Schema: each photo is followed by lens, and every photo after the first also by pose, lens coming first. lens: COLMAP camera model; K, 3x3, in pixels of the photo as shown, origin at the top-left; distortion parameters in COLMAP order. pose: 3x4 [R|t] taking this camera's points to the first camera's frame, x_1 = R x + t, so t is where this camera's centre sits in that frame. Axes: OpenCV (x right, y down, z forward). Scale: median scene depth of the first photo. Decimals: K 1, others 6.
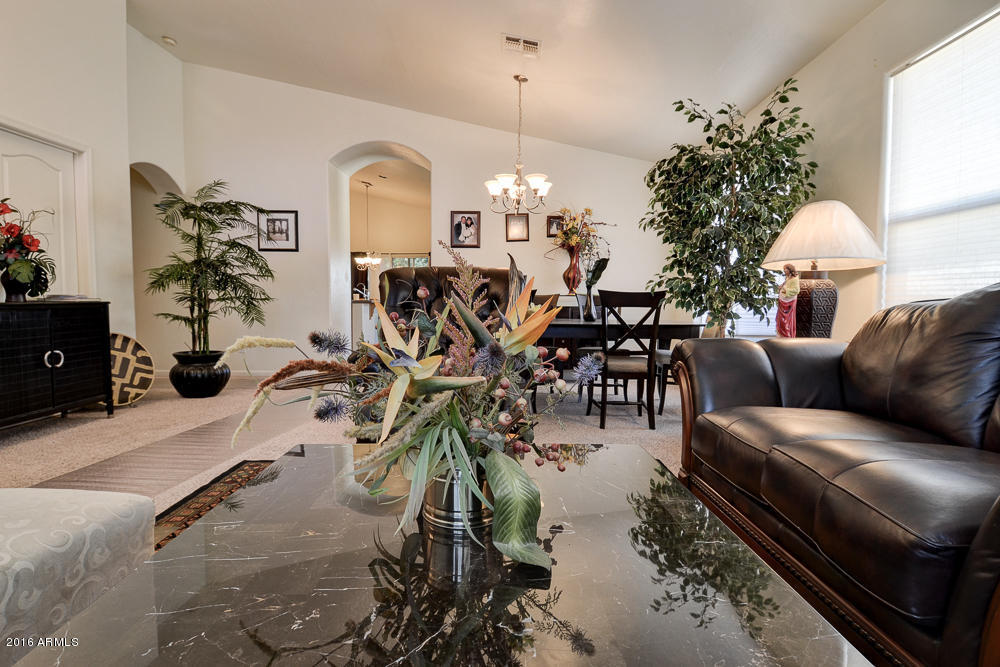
lens RADIAL K [[505.1, 0, 500.0], [0, 505.1, 333.5], [0, 0, 1]] dist [0.049142, -0.057383]
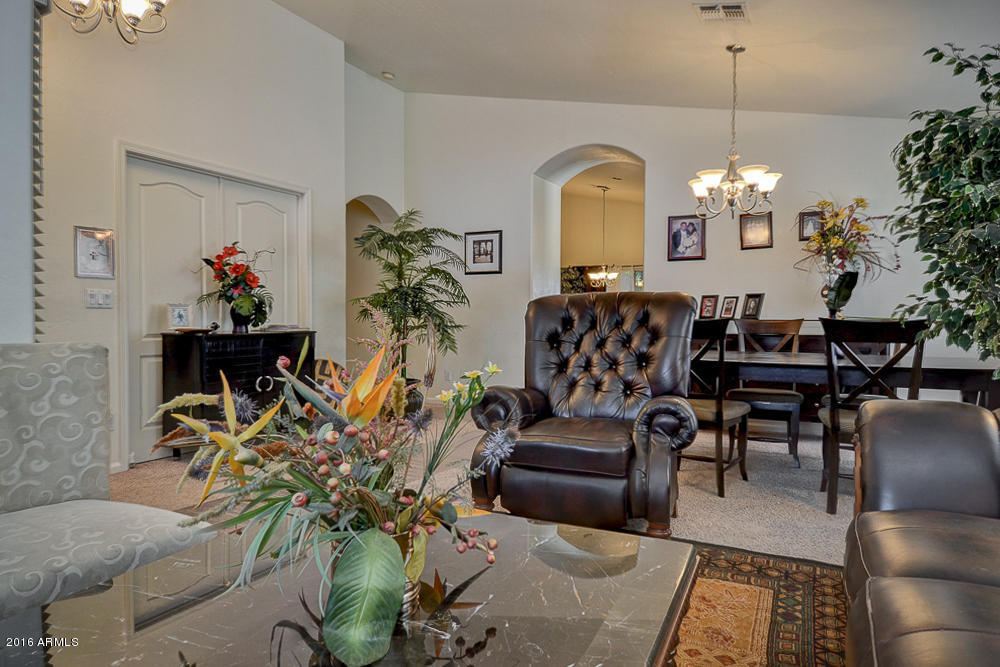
lens RADIAL K [[602.4, 0, 500.0], [0, 602.4, 333.5], [0, 0, 1]] dist [0.031838, -0.042462]
pose [[0.902739, 0.003427, -0.430175, 0.107583], [-0.021716, 0.999056, -0.037613, -0.014606], [0.429640, 0.043297, 0.901962, 0.013579]]
